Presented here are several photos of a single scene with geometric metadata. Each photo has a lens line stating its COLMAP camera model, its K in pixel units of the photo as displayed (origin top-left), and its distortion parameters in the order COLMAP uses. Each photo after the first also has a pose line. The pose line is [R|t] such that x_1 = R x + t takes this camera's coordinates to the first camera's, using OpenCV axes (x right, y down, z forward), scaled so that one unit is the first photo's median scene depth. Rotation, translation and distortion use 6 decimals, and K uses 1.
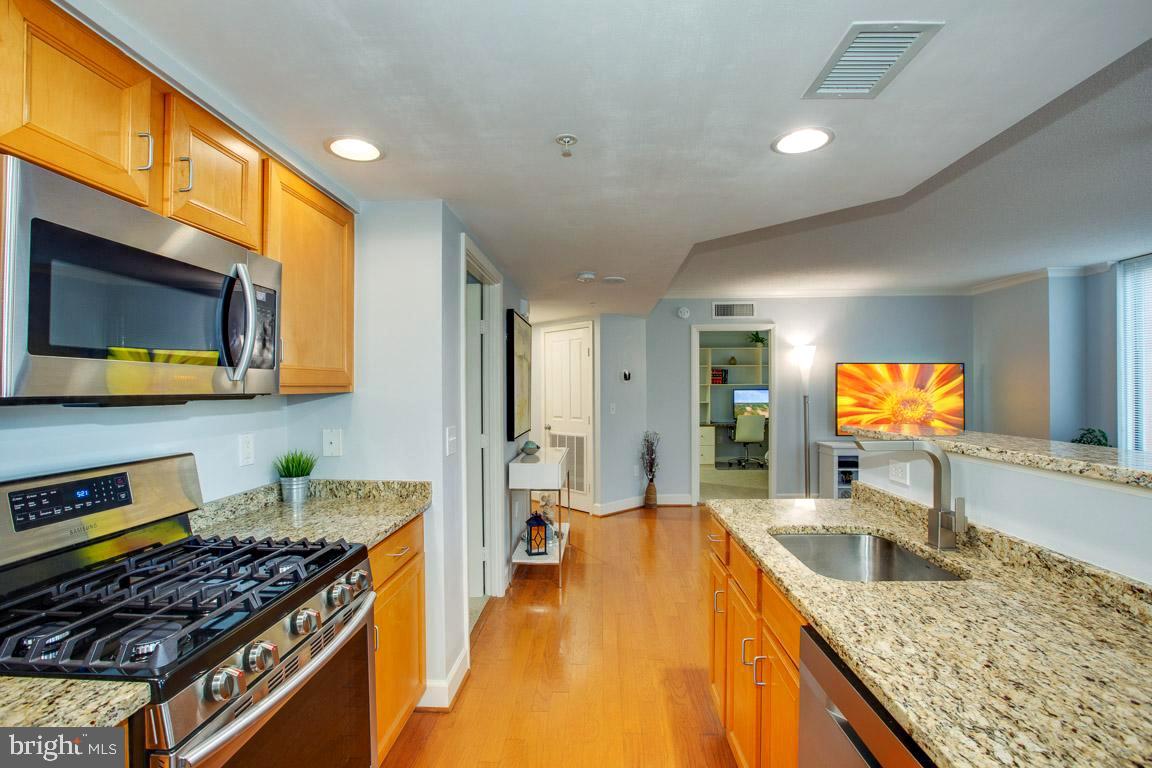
lens RADIAL K [[524.4, 0, 576.0], [0, 524.4, 384.0], [0, 0, 1]] dist [-0.046637, 0.013273]
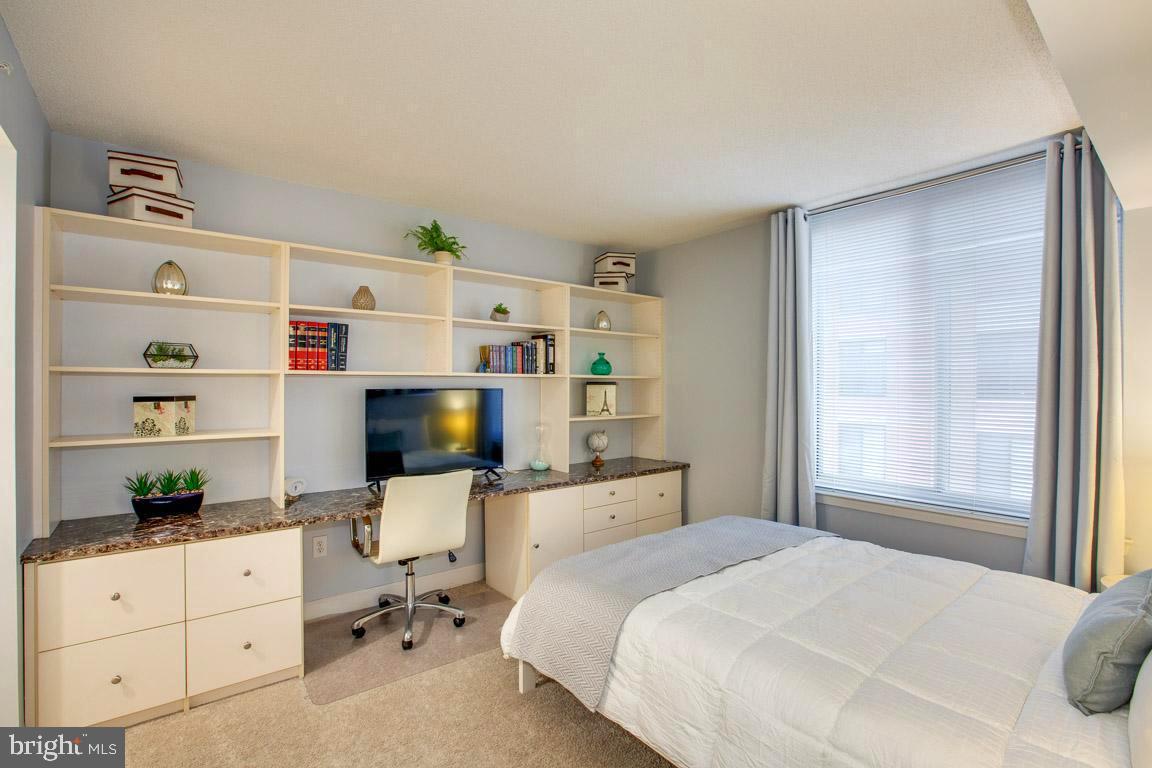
lens RADIAL K [[524.4, 0, 576.0], [0, 524.4, 384.0], [0, 0, 1]] dist [-0.046637, 0.013273]
pose [[0.740330, 0.006140, 0.672215, 0.179214], [-0.006449, 0.999977, -0.002031, 0.008215], [-0.672212, -0.002832, 0.740353, 0.666193]]
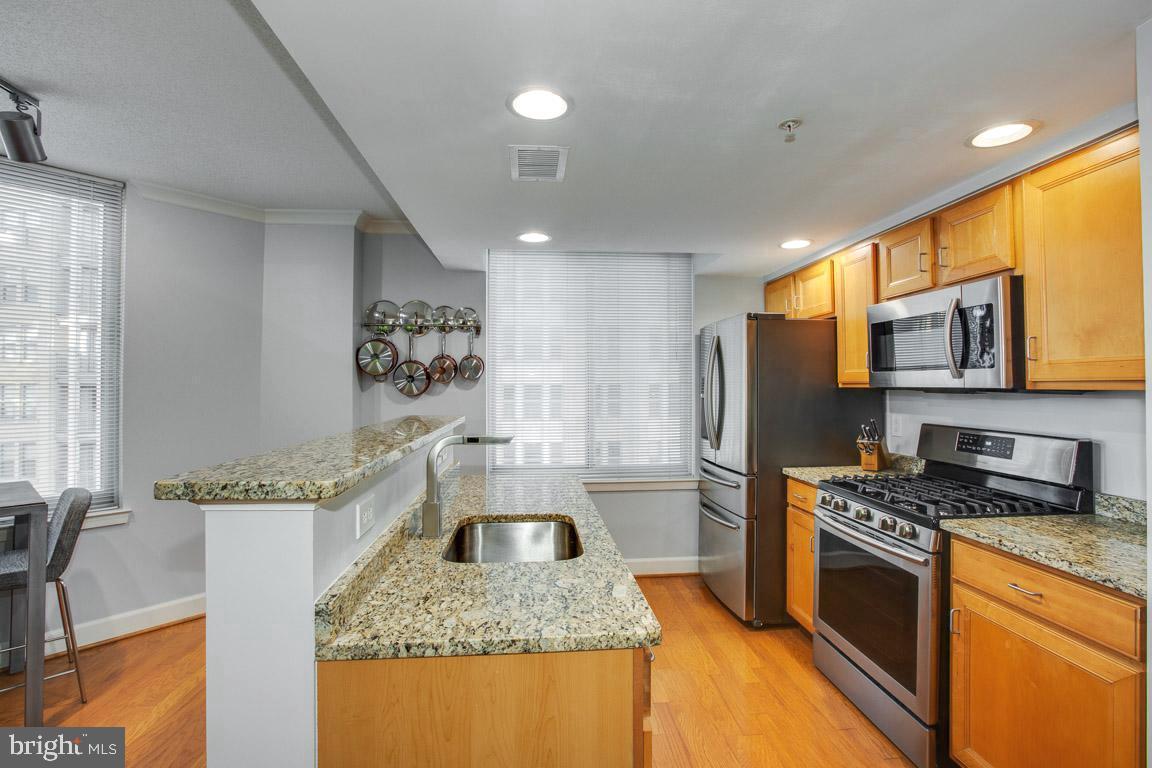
lens RADIAL K [[521.8, 0, 570.8], [0, 521.8, 377.3], [0, 0, 1]] dist [-0.023830, 0.001587]
pose [[-0.991408, 0.007090, -0.130616, 0.652876], [0.009243, 0.999831, -0.015884, 0.002496], [0.130482, -0.016954, -0.991306, 2.444697]]
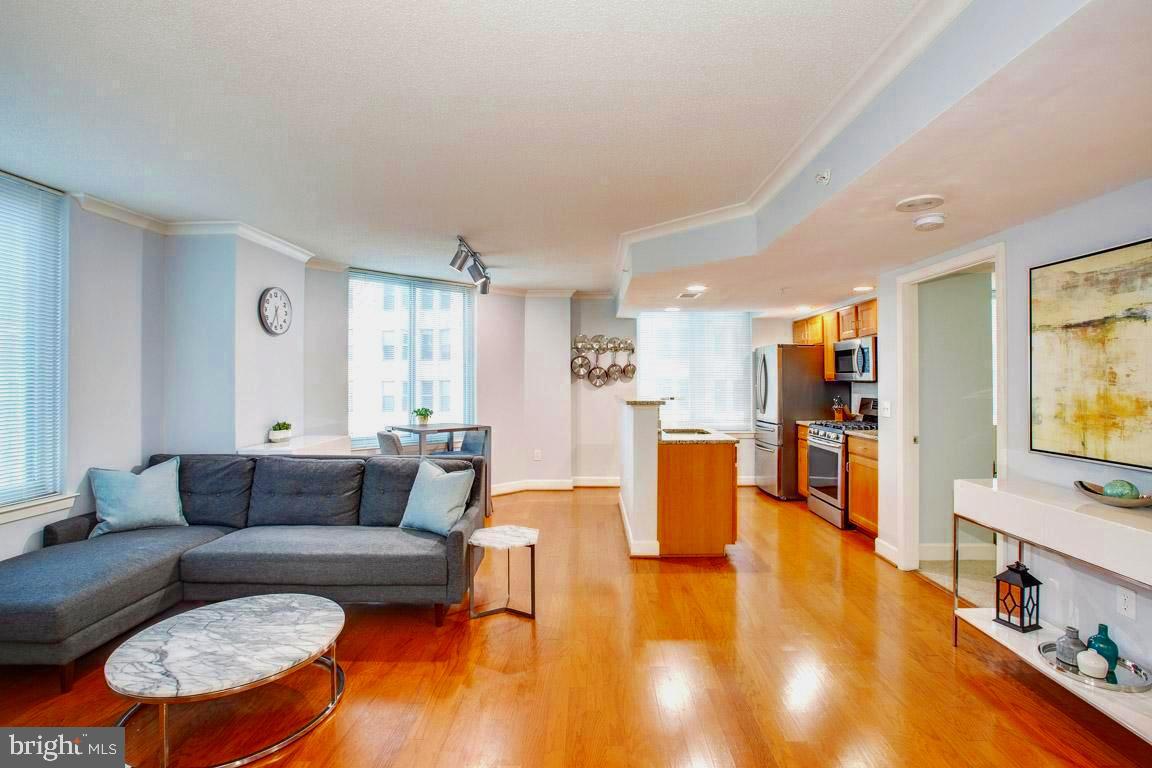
lens RADIAL K [[521.8, 0, 570.8], [0, 521.8, 377.3], [0, 0, 1]] dist [-0.023830, 0.001587]
pose [[-0.999809, 0.012038, -0.015369, 1.462474], [0.012149, 0.999901, -0.007089, -0.001963], [0.015282, -0.007274, -0.999857, 4.771773]]
